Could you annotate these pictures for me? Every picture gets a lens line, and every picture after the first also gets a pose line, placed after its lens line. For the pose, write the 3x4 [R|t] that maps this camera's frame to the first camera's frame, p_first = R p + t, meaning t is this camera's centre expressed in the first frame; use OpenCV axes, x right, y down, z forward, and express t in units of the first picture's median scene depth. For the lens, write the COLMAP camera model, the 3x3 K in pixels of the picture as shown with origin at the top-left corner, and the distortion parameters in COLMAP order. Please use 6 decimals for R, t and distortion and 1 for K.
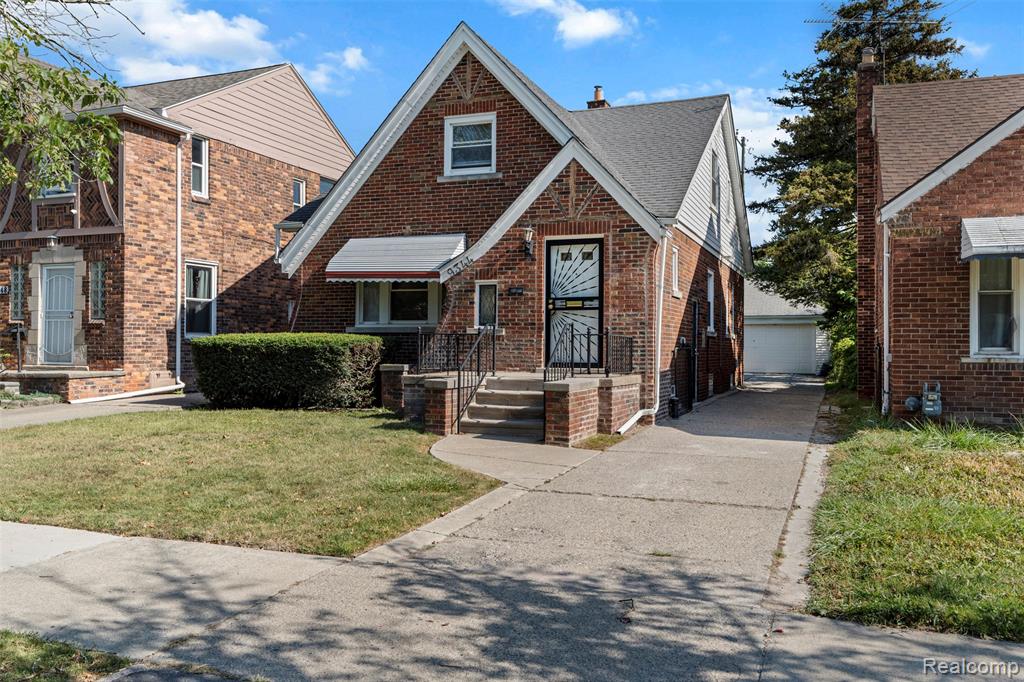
lens RADIAL K [[847.8, 0, 511.7], [0, 847.8, 341.8], [0, 0, 1]] dist [0.002468, -0.001018]
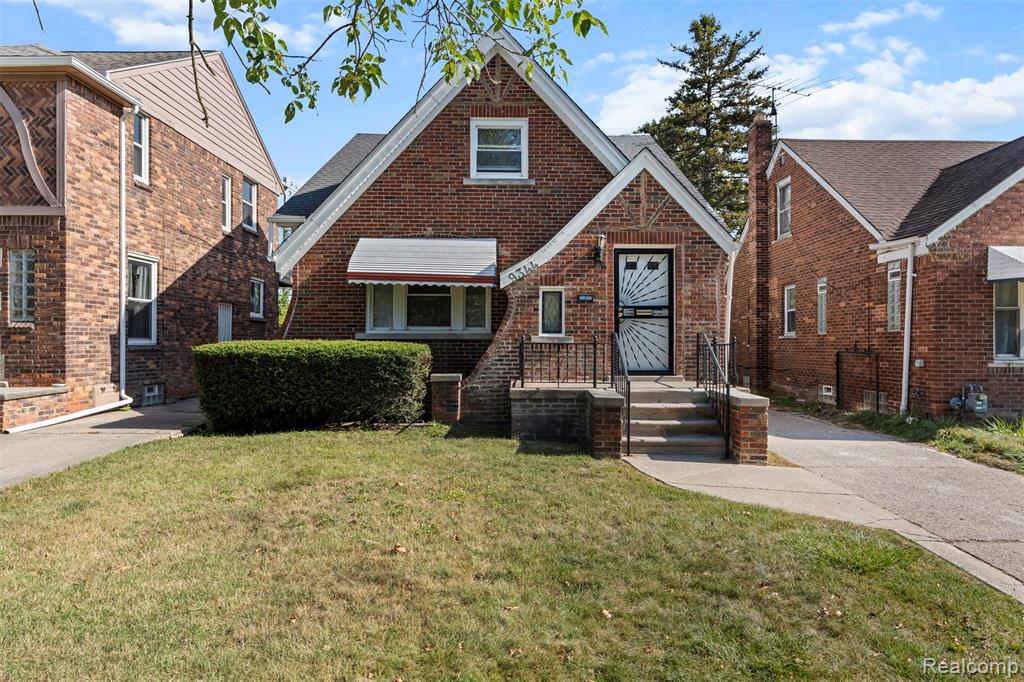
lens RADIAL K [[648.7, 0, 511.0], [0, 648.7, 341.2], [0, 0, 1]] dist [-0.001846, -0.000446]
pose [[0.930534, -0.001987, 0.366199, -0.316003], [0.000821, 0.999994, 0.003340, -0.011525], [-0.366204, -0.002807, 0.930530, 0.296372]]
